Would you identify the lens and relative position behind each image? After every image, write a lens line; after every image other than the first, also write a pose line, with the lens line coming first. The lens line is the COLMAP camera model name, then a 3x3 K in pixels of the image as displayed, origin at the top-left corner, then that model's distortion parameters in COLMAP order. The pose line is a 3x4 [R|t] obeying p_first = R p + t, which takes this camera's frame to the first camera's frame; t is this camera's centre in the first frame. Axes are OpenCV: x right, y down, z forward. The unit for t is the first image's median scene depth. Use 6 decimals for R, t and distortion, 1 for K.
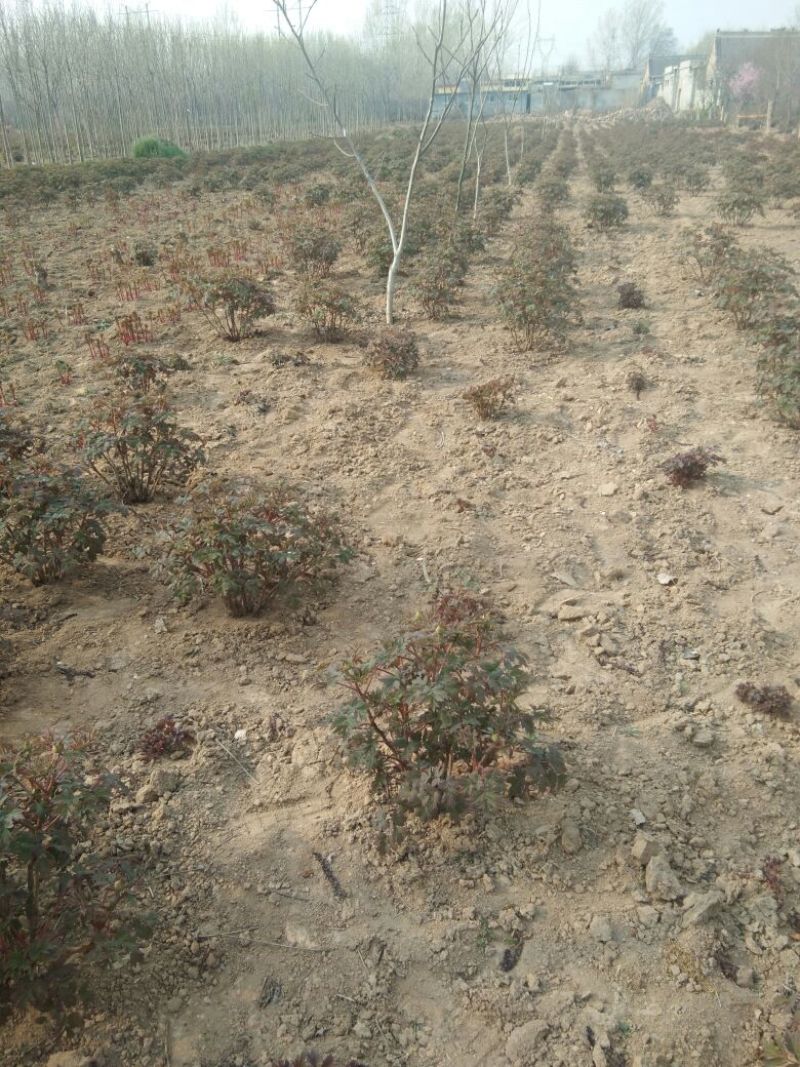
lens RADIAL K [[845.5, 0, 400.0], [0, 845.5, 533.5], [0, 0, 1]] dist [0.122158, -0.135335]
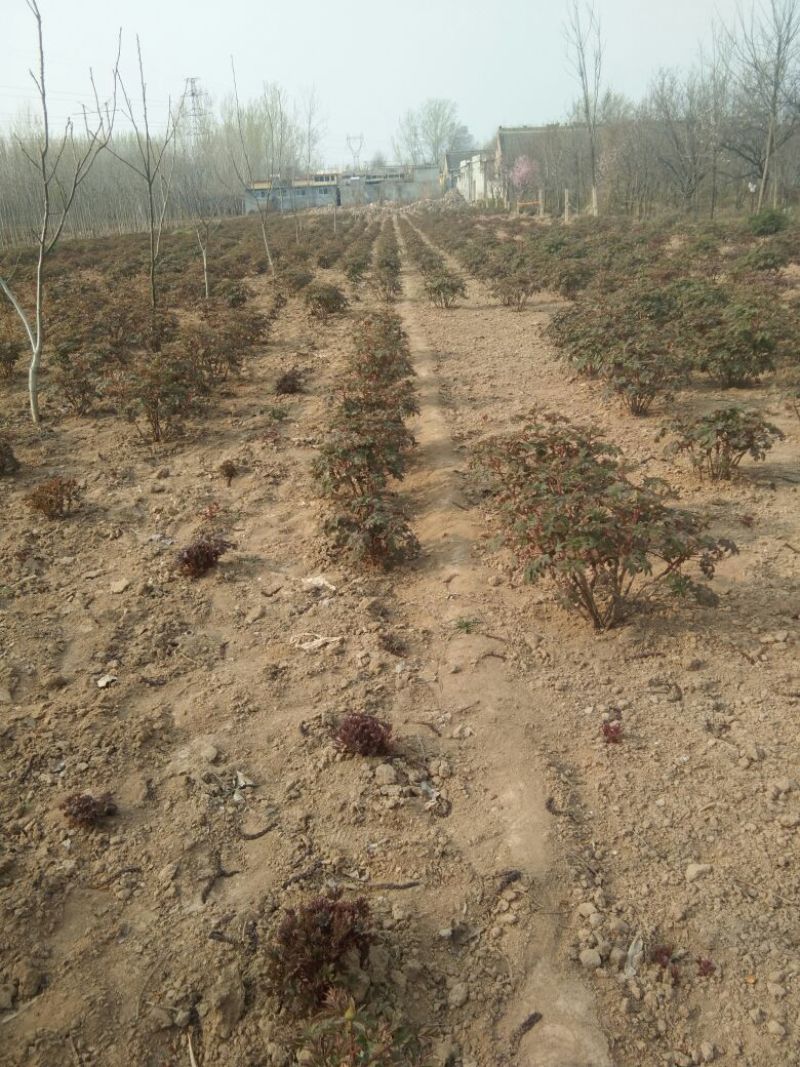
lens RADIAL K [[845.5, 0, 400.0], [0, 845.5, 533.5], [0, 0, 1]] dist [0.122158, -0.135335]
pose [[0.982292, -0.092592, 0.162880, 0.227496], [0.106528, 0.991166, -0.079001, -0.000104], [-0.154126, 0.094953, 0.983478, -0.010984]]
